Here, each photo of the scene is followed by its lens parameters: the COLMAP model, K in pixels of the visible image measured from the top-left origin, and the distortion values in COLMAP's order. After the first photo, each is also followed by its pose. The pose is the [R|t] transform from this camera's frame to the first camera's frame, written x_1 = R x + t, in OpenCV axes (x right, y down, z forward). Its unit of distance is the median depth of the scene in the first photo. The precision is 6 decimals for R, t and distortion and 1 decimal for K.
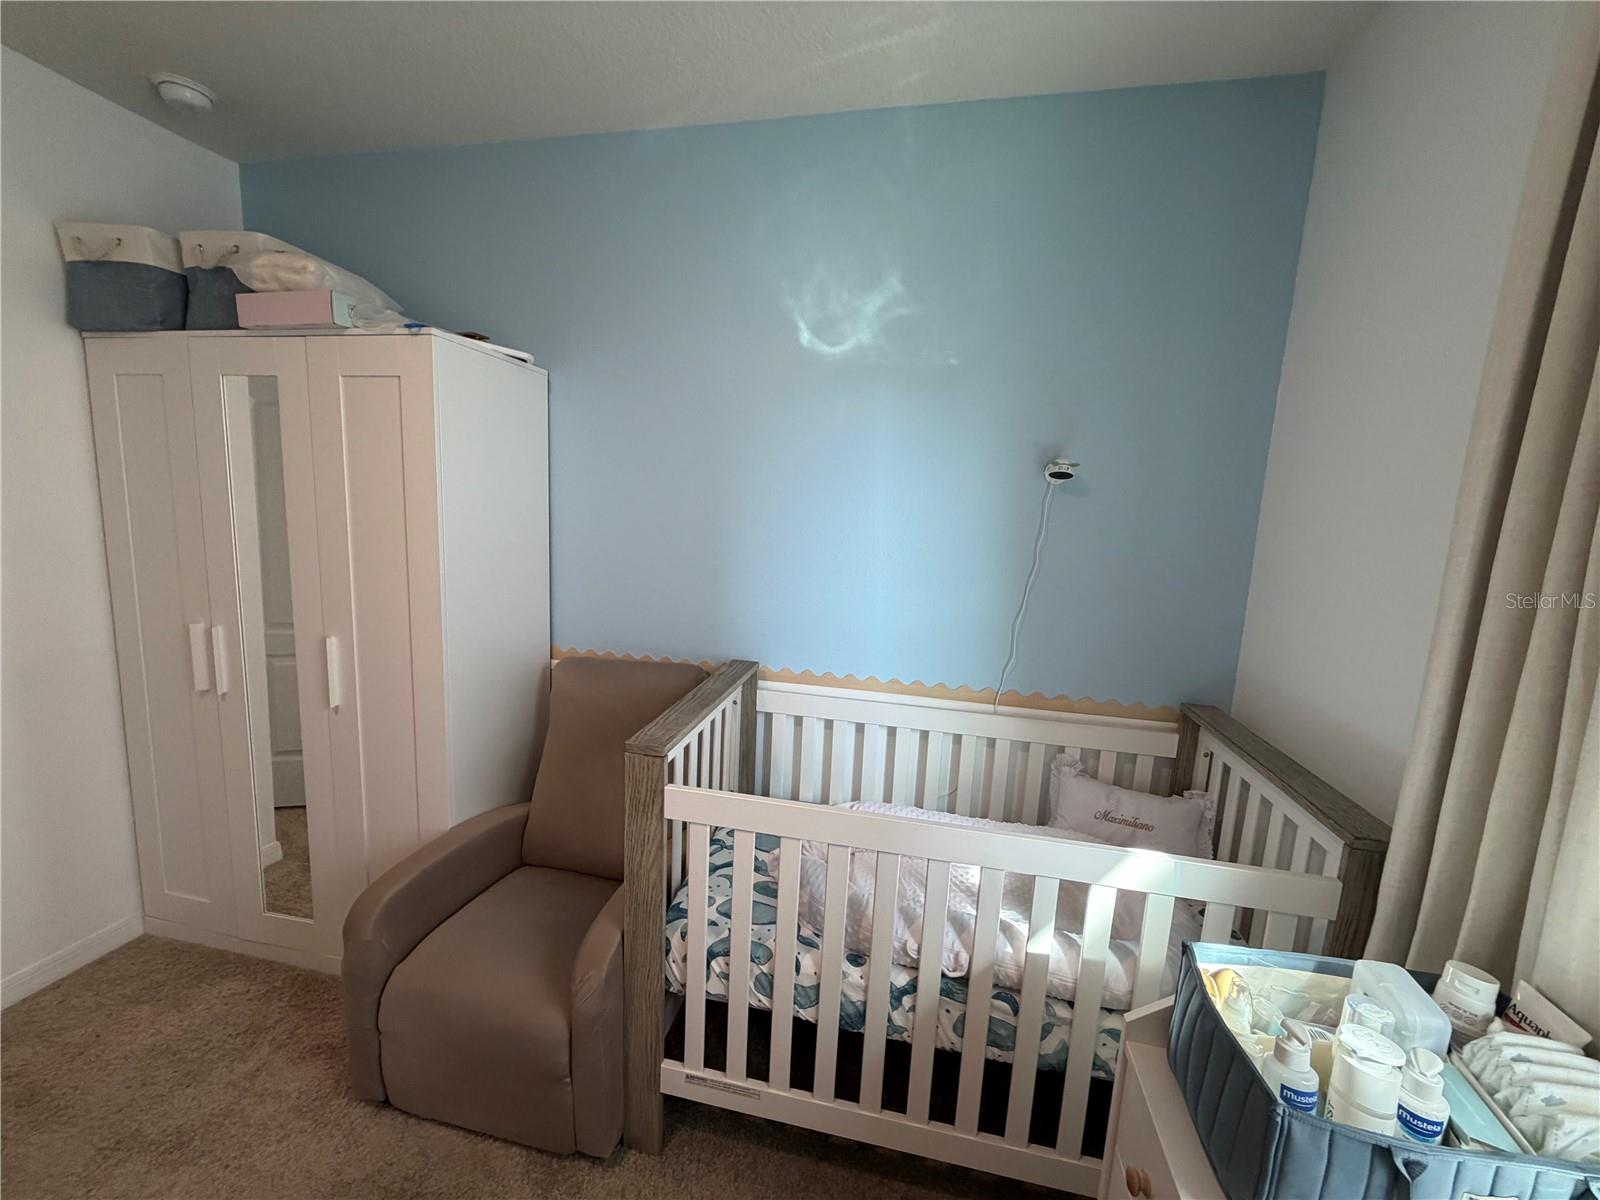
lens RADIAL K [[642.4, 0, 792.8], [0, 642.4, 596.8], [0, 0, 1]] dist [-0.000957, 0.000274]
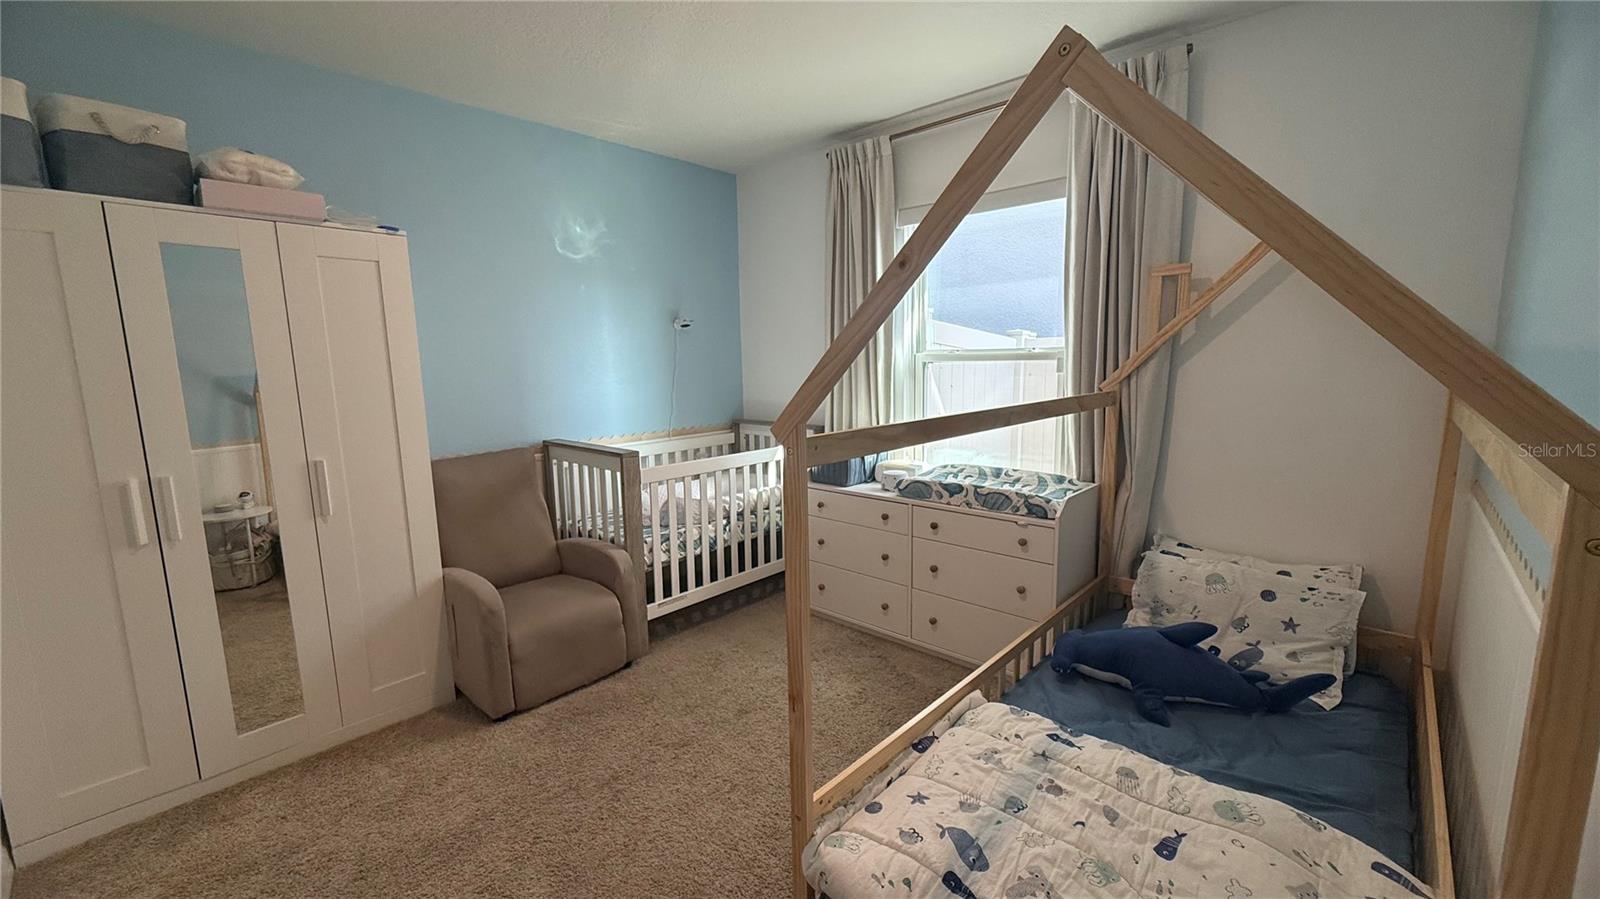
lens RADIAL K [[645.3, 0, 796.4], [0, 645.3, 448.5], [0, 0, 1]] dist [-0.000676, 0.000053]
pose [[0.504032, -0.173557, 0.846067, -1.449233], [0.162831, 0.981130, 0.104259, 0.064057], [-0.848197, 0.085216, 0.522781, -0.499745]]
